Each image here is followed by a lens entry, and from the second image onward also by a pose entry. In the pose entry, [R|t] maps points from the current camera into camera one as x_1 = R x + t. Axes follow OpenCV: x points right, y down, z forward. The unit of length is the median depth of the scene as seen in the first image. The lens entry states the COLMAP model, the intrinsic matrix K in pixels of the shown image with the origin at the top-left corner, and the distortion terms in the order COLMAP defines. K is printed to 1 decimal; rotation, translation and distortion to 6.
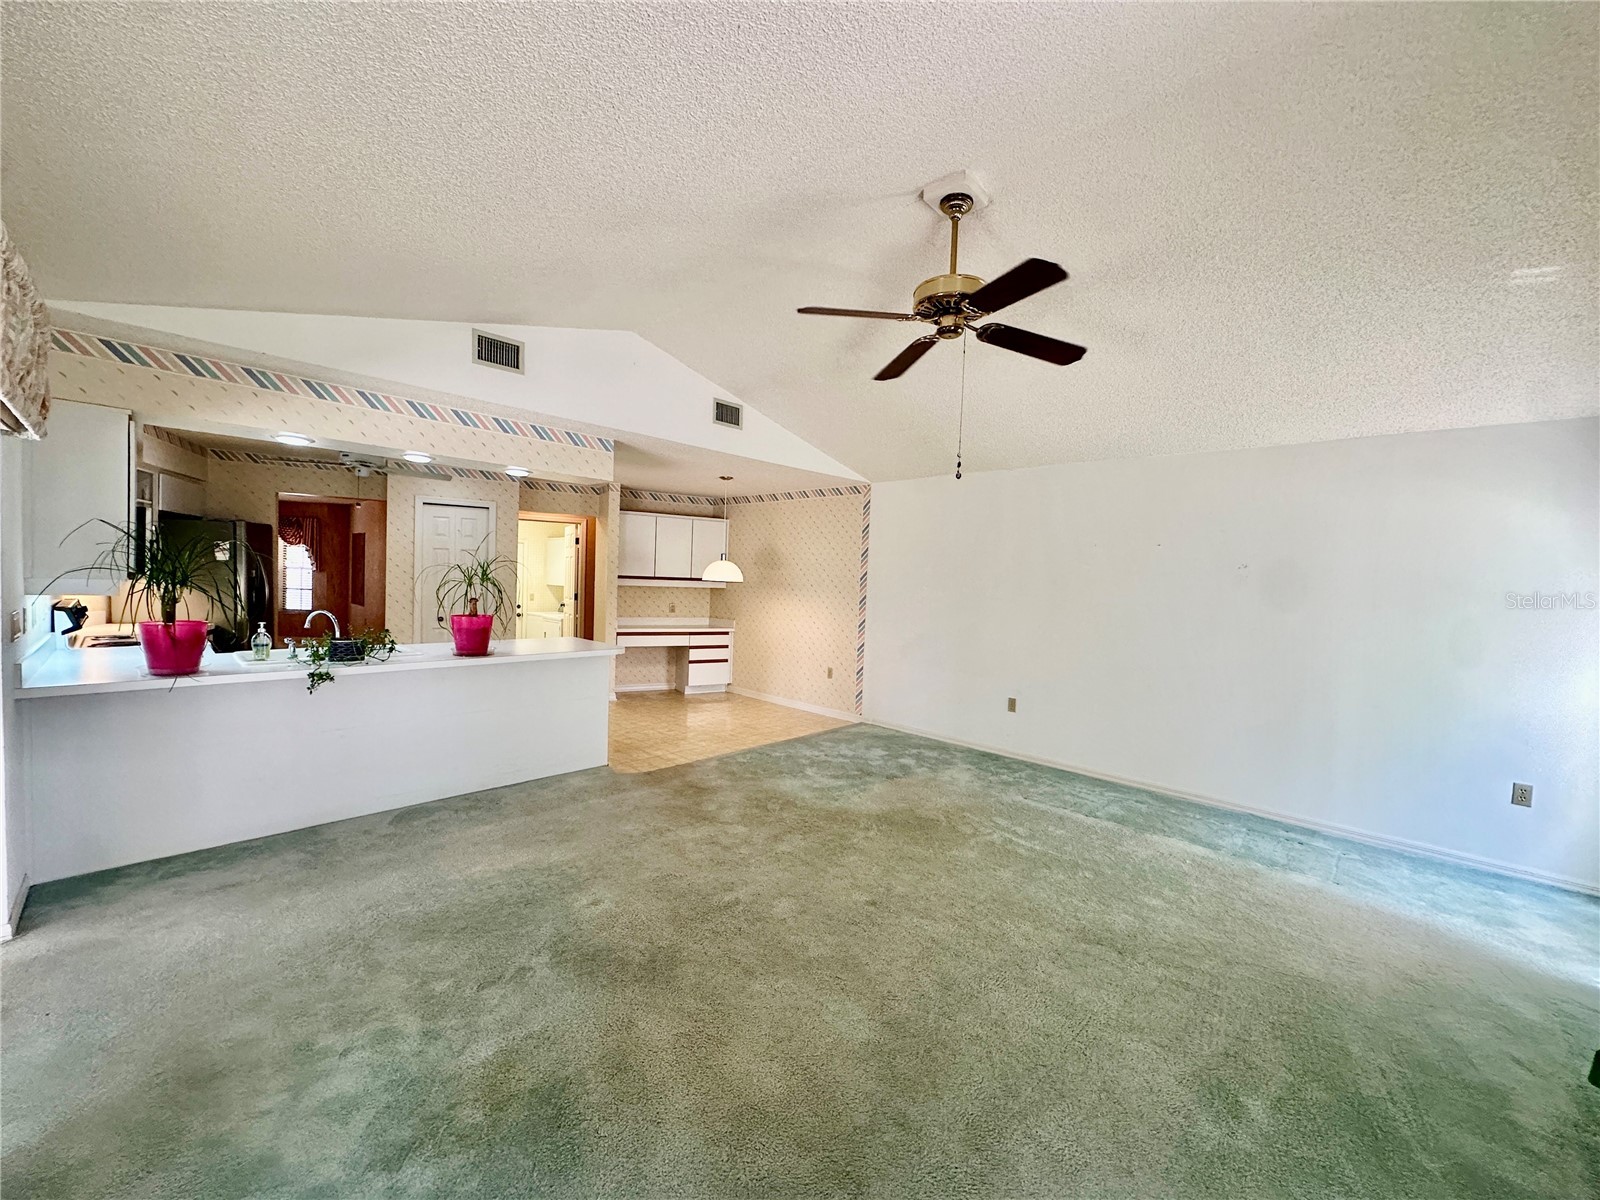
lens RADIAL K [[636.4, 0, 800.0], [0, 636.4, 600.0], [0, 0, 1]] dist [-0.003701, 0.000646]
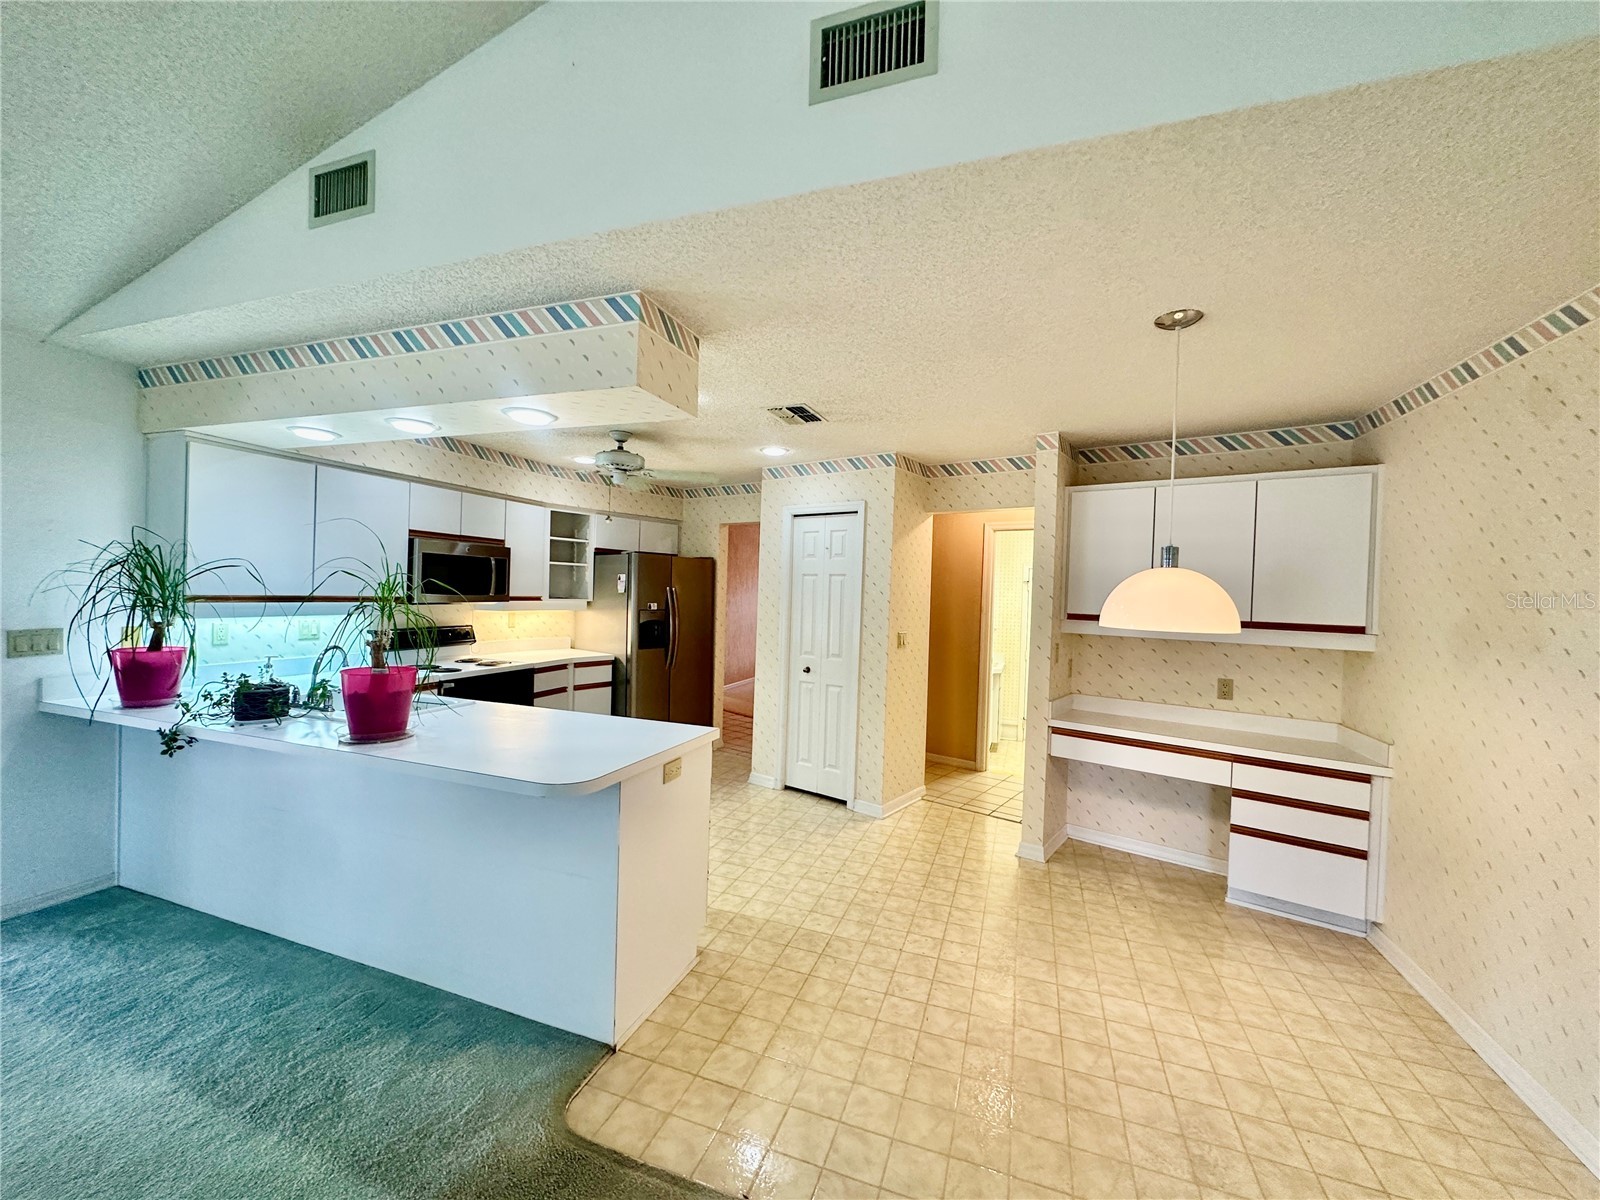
lens RADIAL K [[636.4, 0, 800.0], [0, 636.4, 600.0], [0, 0, 1]] dist [-0.003701, 0.000646]
pose [[0.404713, -0.011757, -0.914368, 0.103564], [-0.051628, 0.998029, -0.035685, -0.023193], [0.912985, 0.061649, 0.403308, 0.674753]]
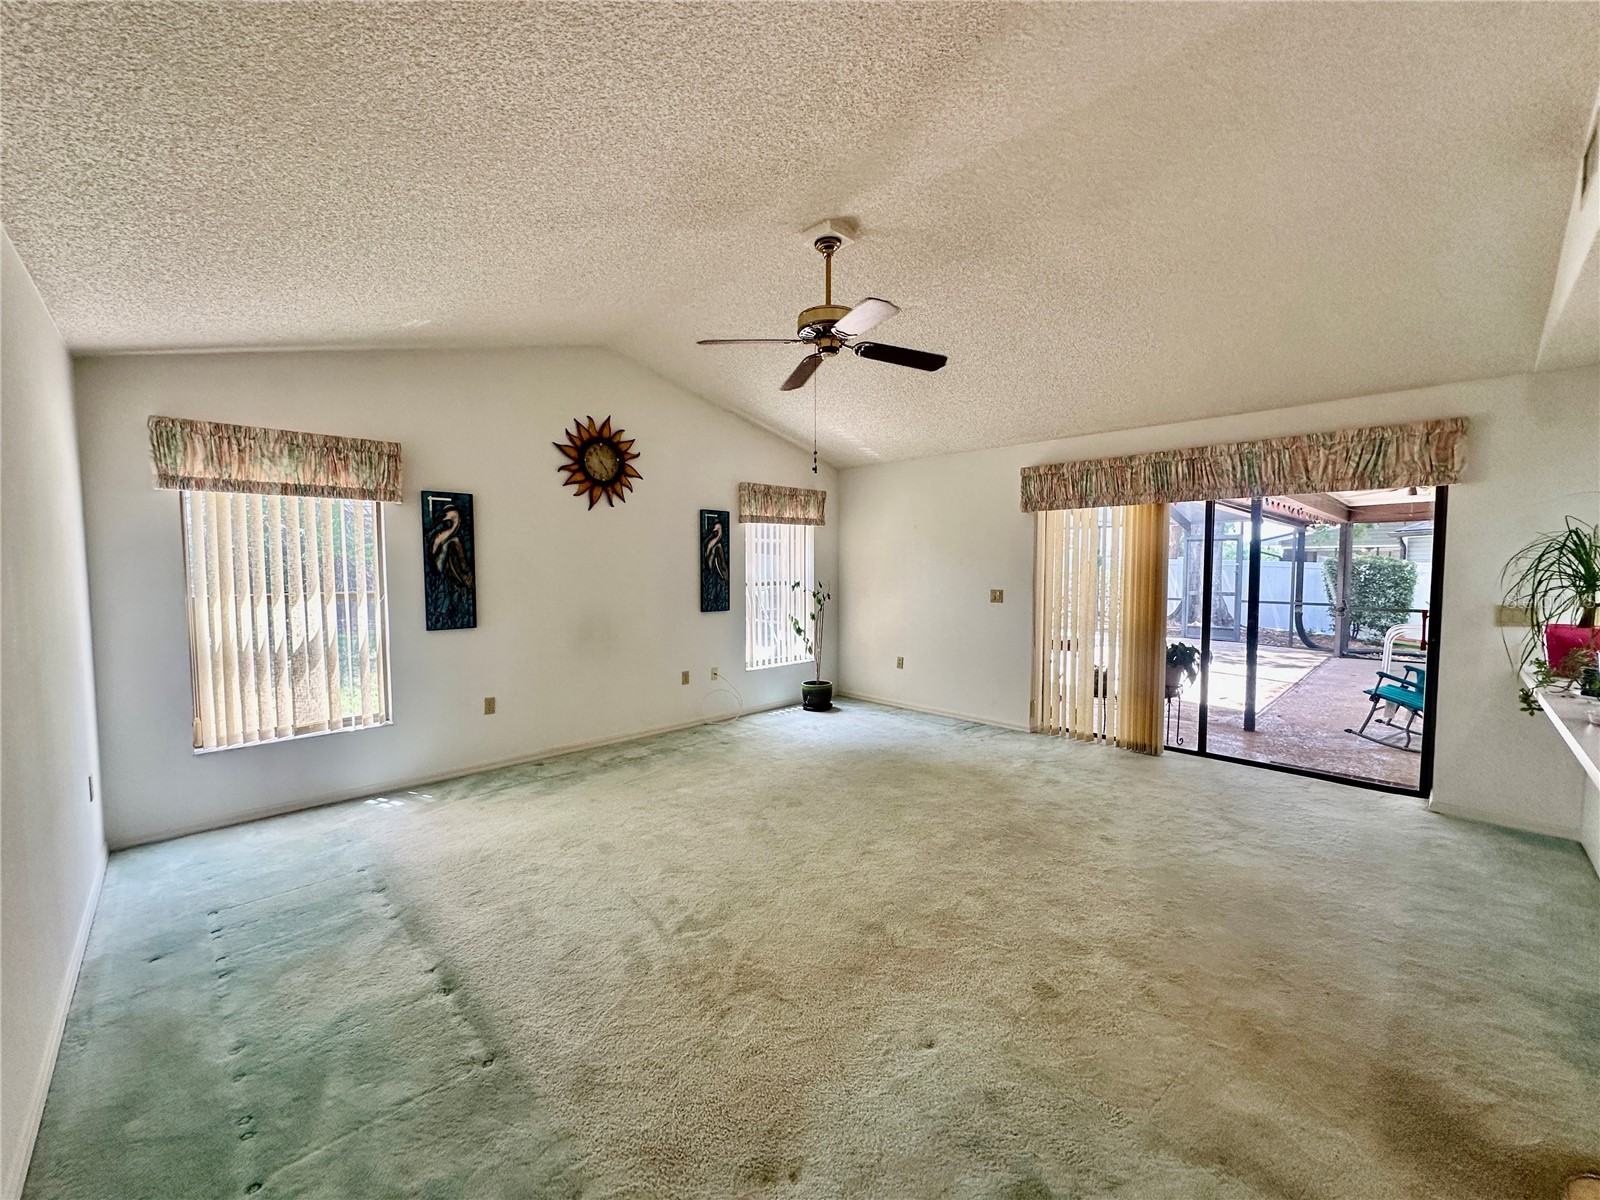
lens RADIAL K [[636.4, 0, 800.0], [0, 636.4, 600.0], [0, 0, 1]] dist [-0.003701, 0.000646]
pose [[-0.998952, -0.037151, 0.026749, 0.098373], [-0.034435, 0.994816, 0.095687, -0.027090], [-0.030165, 0.094665, -0.995052, 0.924838]]
